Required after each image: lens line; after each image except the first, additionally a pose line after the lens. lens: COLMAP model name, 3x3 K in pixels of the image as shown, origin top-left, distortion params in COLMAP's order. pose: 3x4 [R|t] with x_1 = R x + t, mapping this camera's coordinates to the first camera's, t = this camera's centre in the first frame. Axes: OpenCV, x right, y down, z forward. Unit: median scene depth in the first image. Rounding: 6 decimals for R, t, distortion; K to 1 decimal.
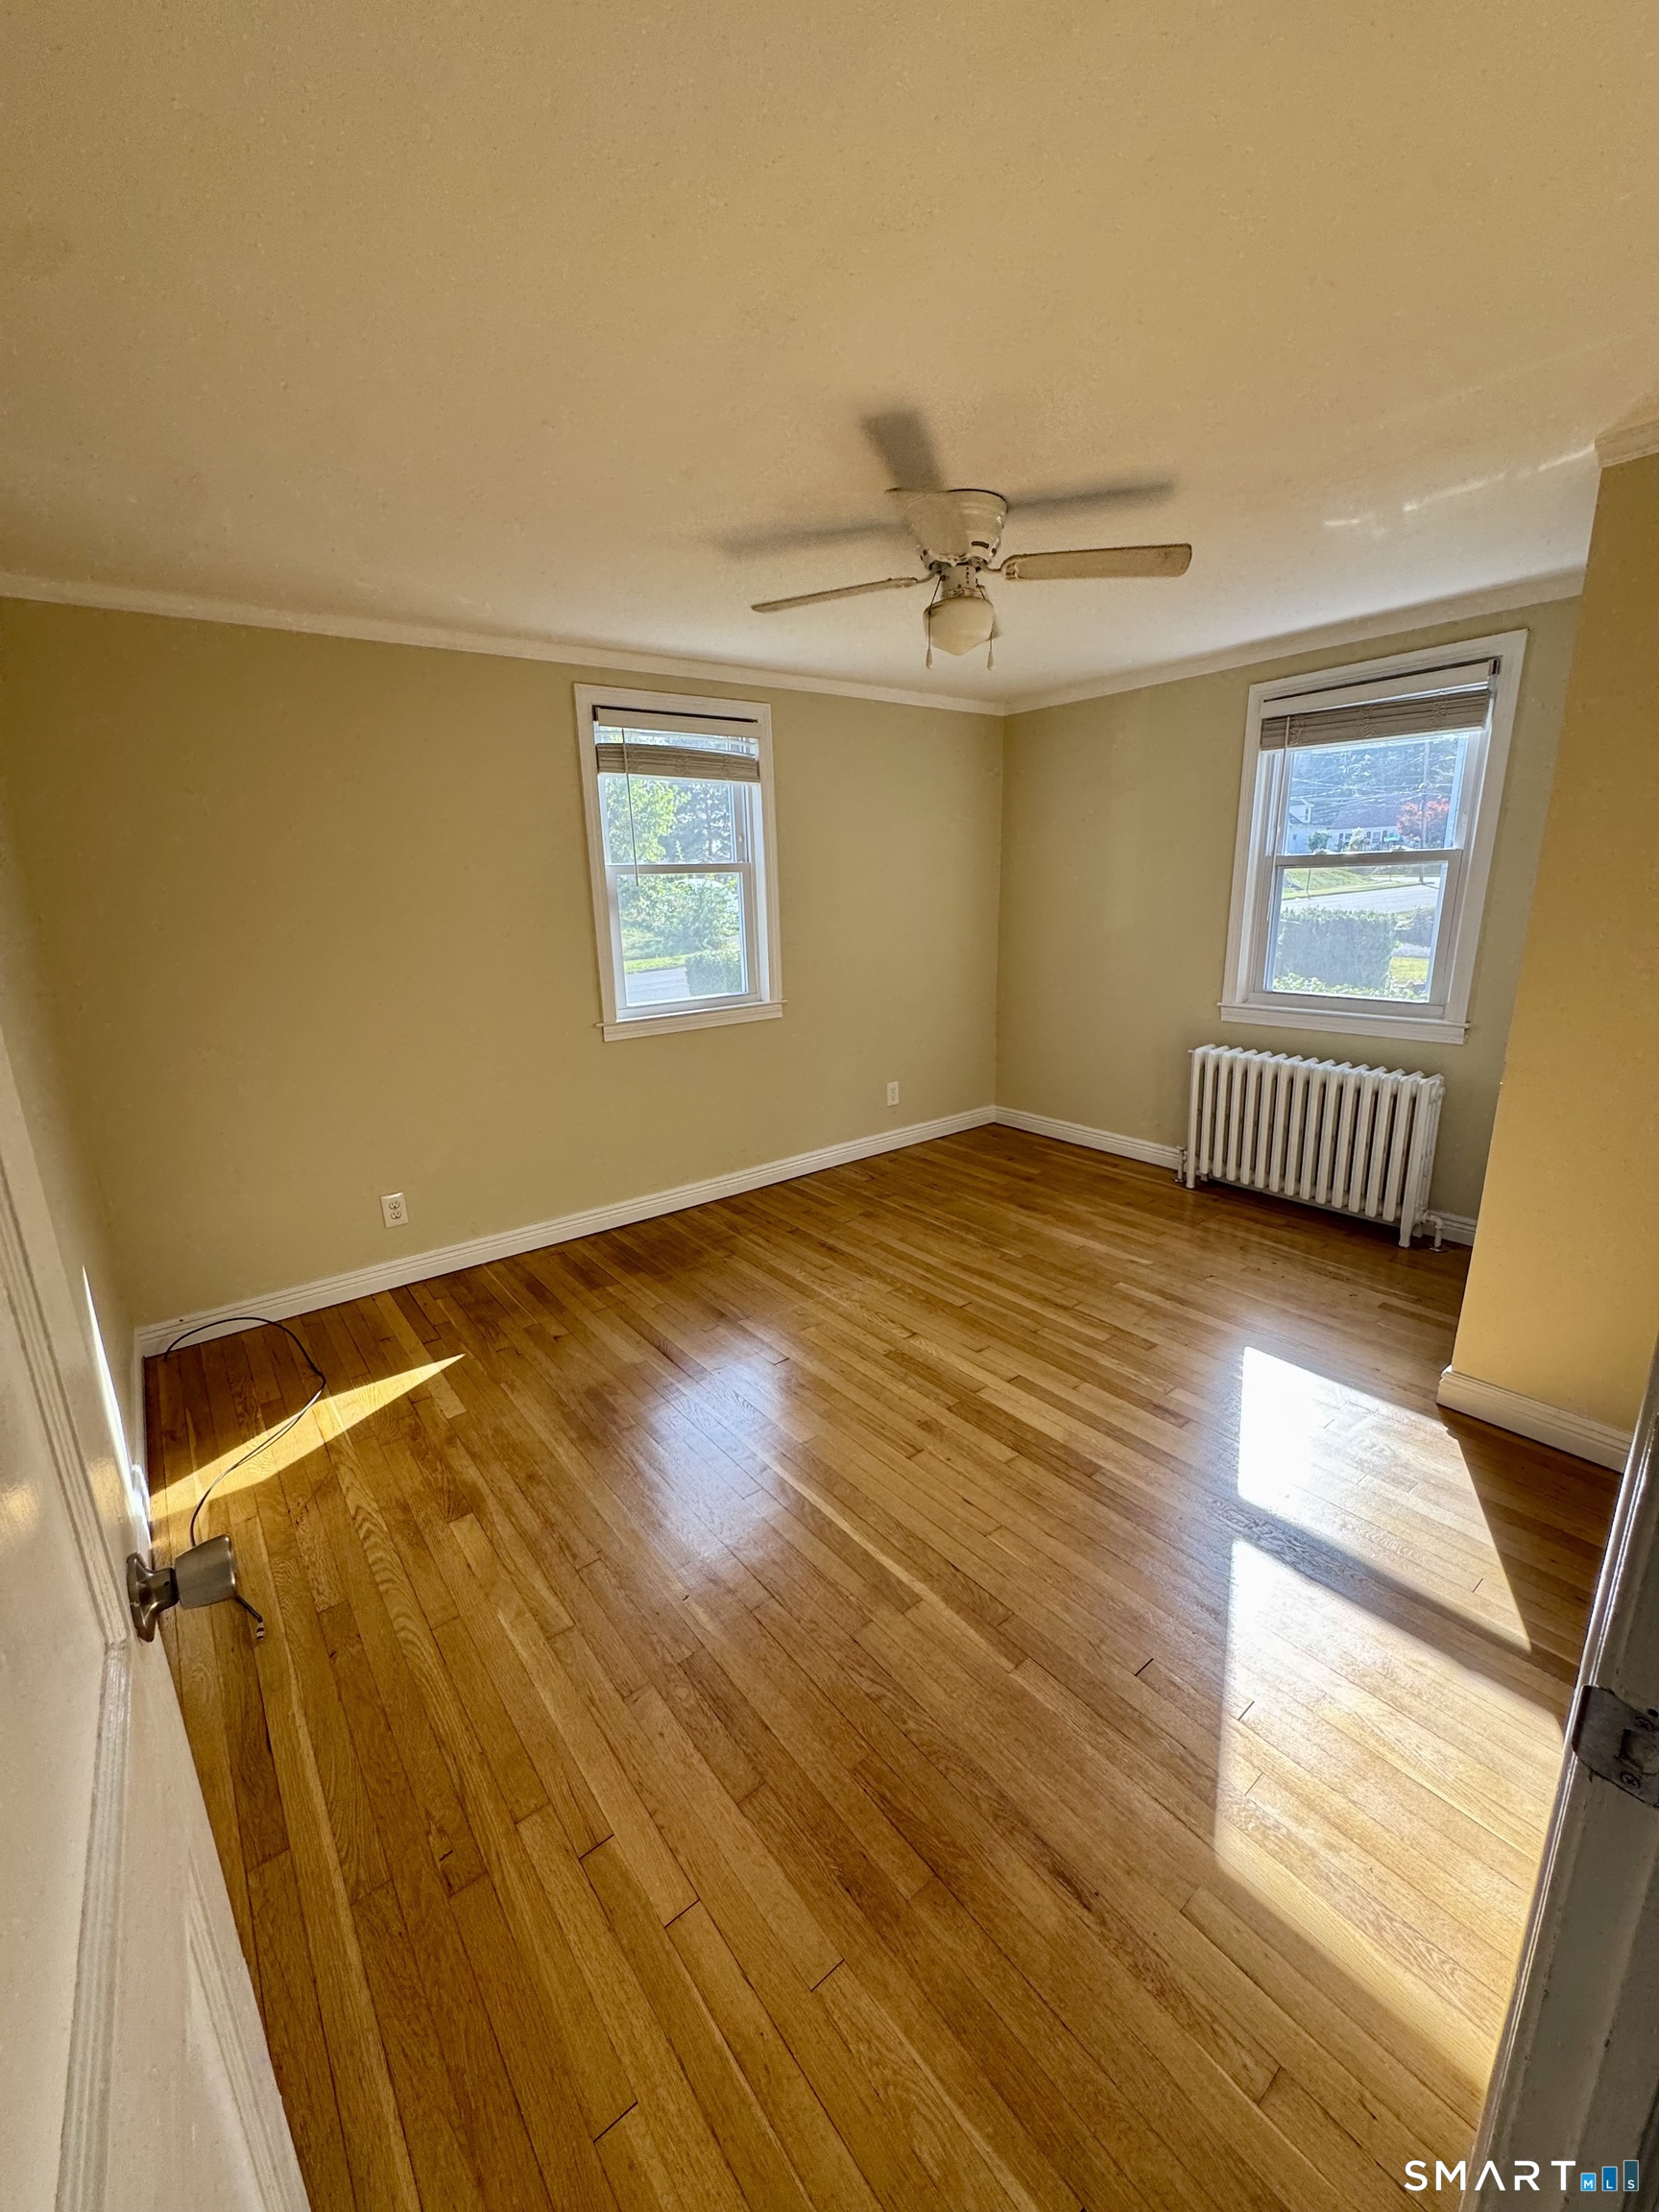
lens RADIAL K [[887.6, 0, 833.4], [0, 887.6, 1103.2], [0, 0, 1]] dist [-0.003897, 0.000145]
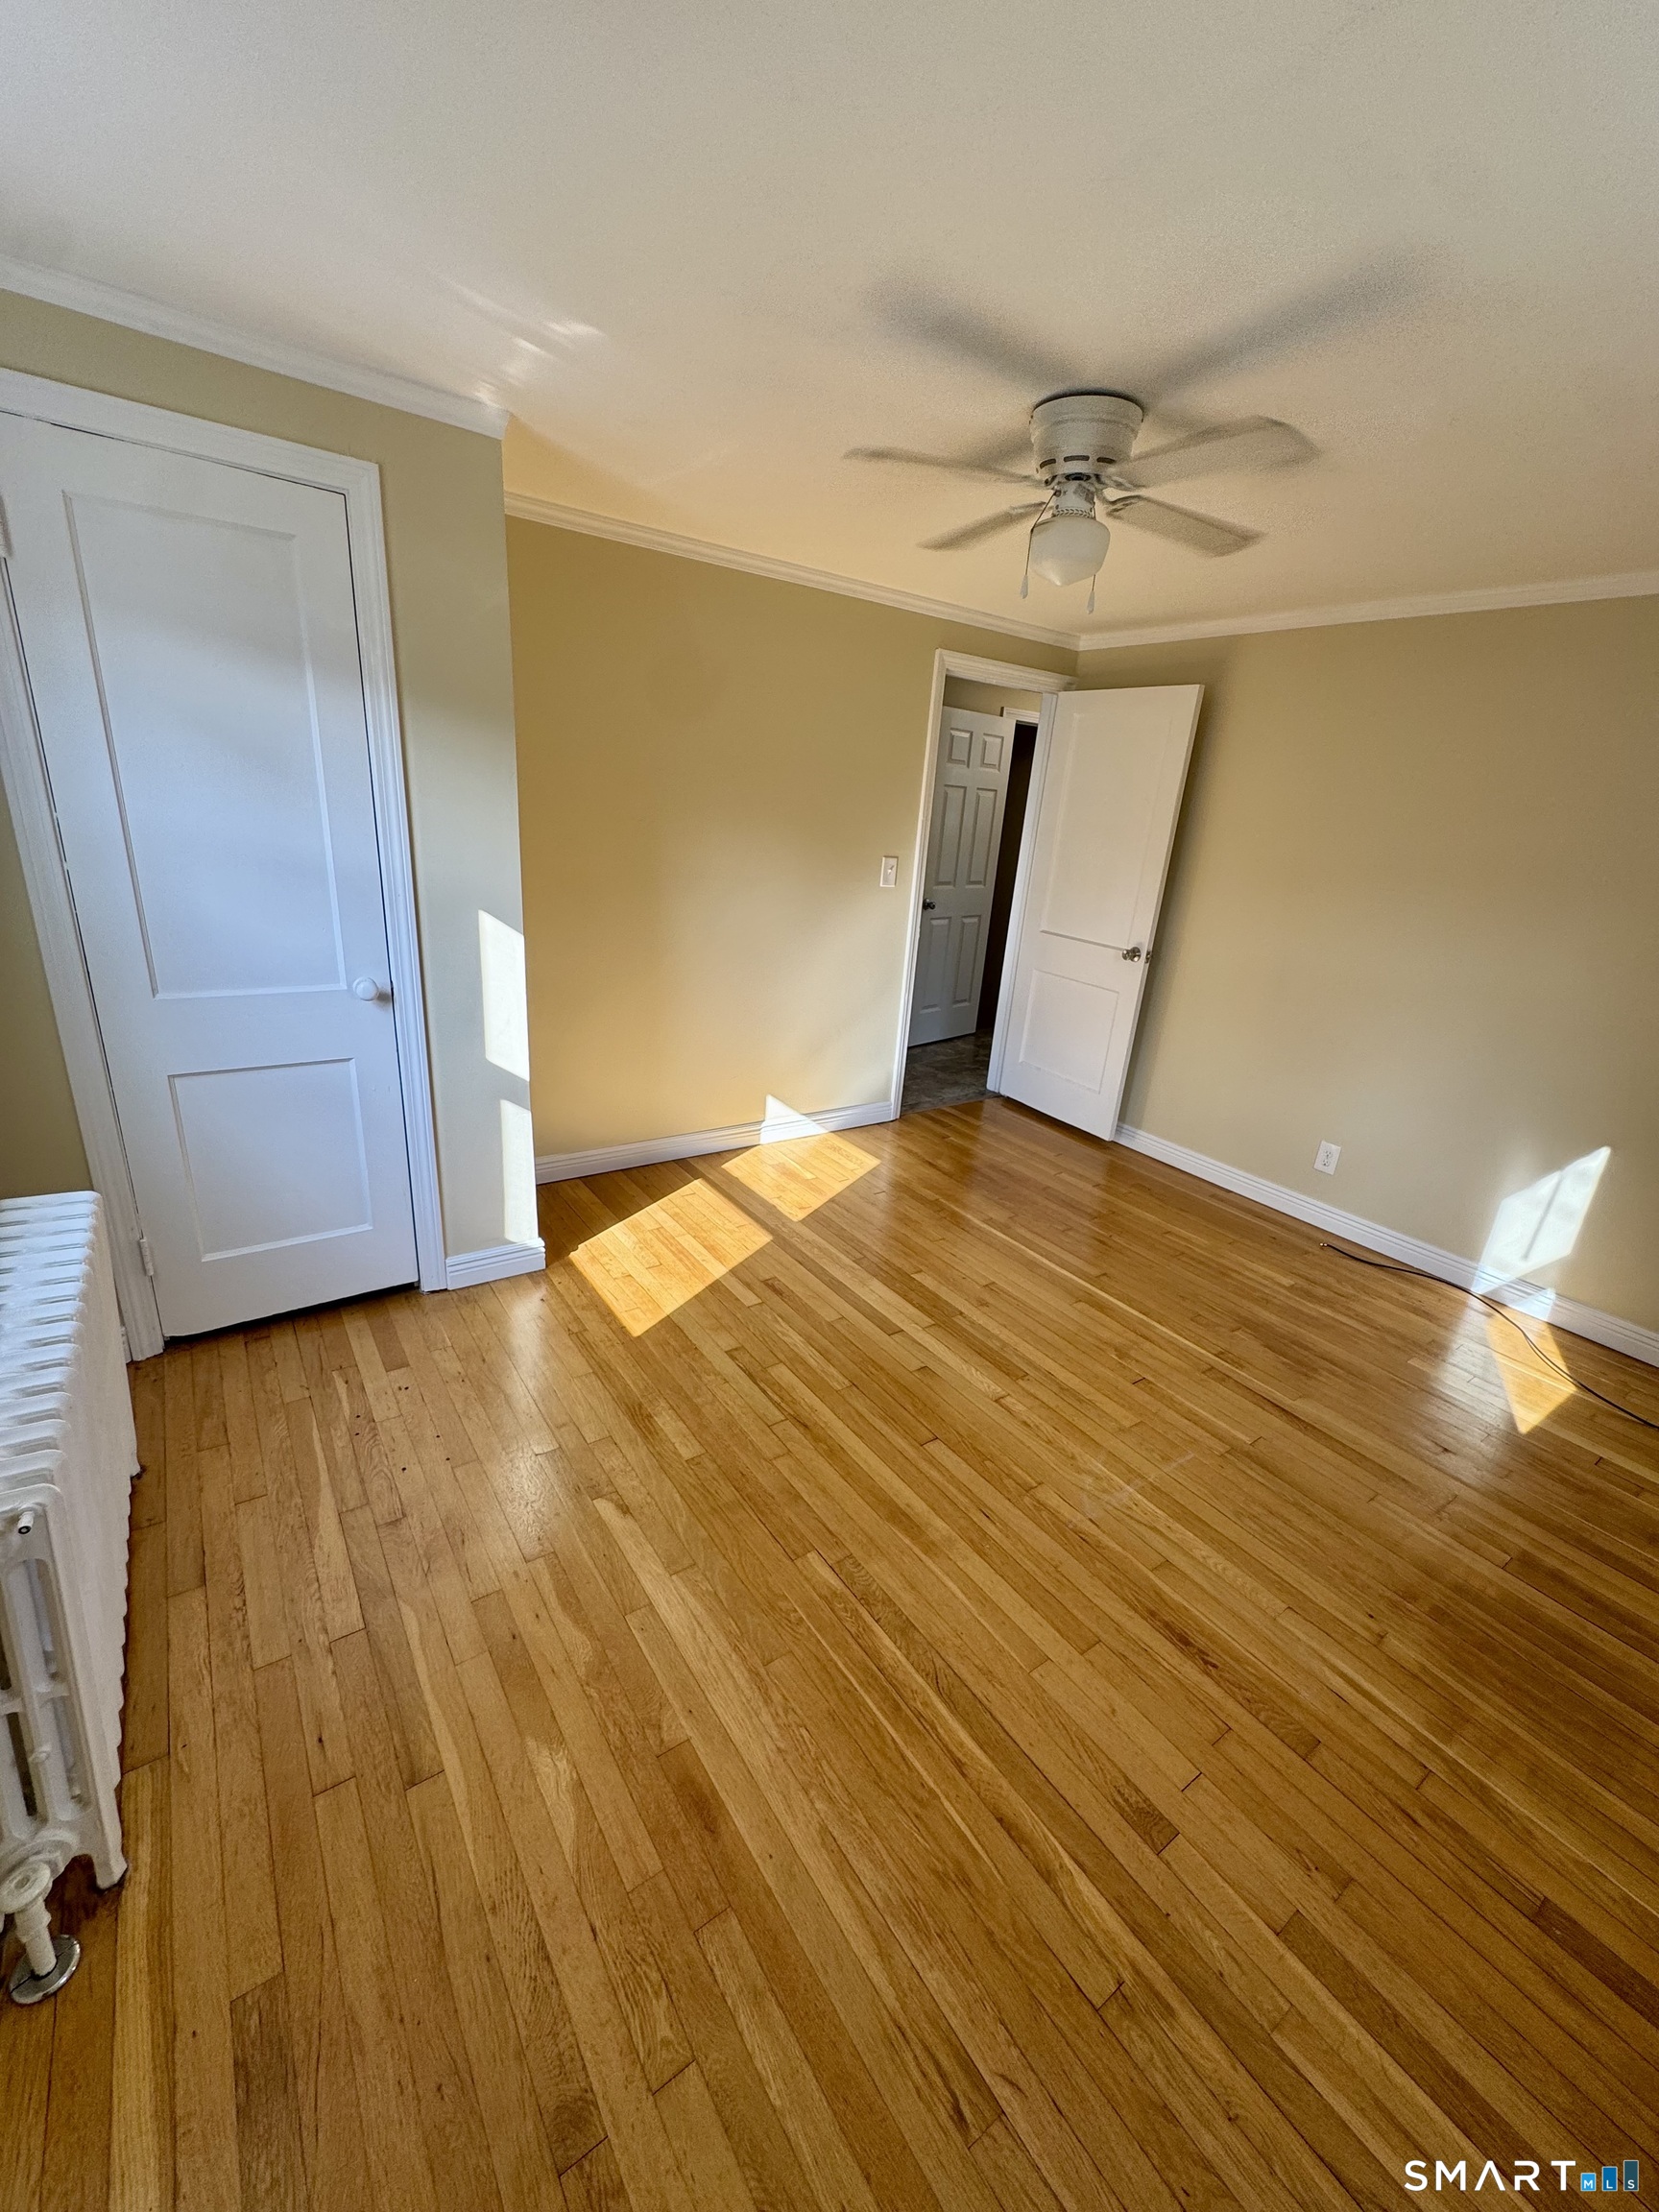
lens RADIAL K [[887.6, 0, 834.0], [0, 887.6, 1109.4], [0, 0, 1]] dist [-0.003897, 0.000145]
pose [[-0.997666, -0.061144, 0.030396, 0.209994], [-0.034498, 0.835507, 0.548396, -0.372219], [-0.058927, 0.546067, -0.835666, 1.391004]]
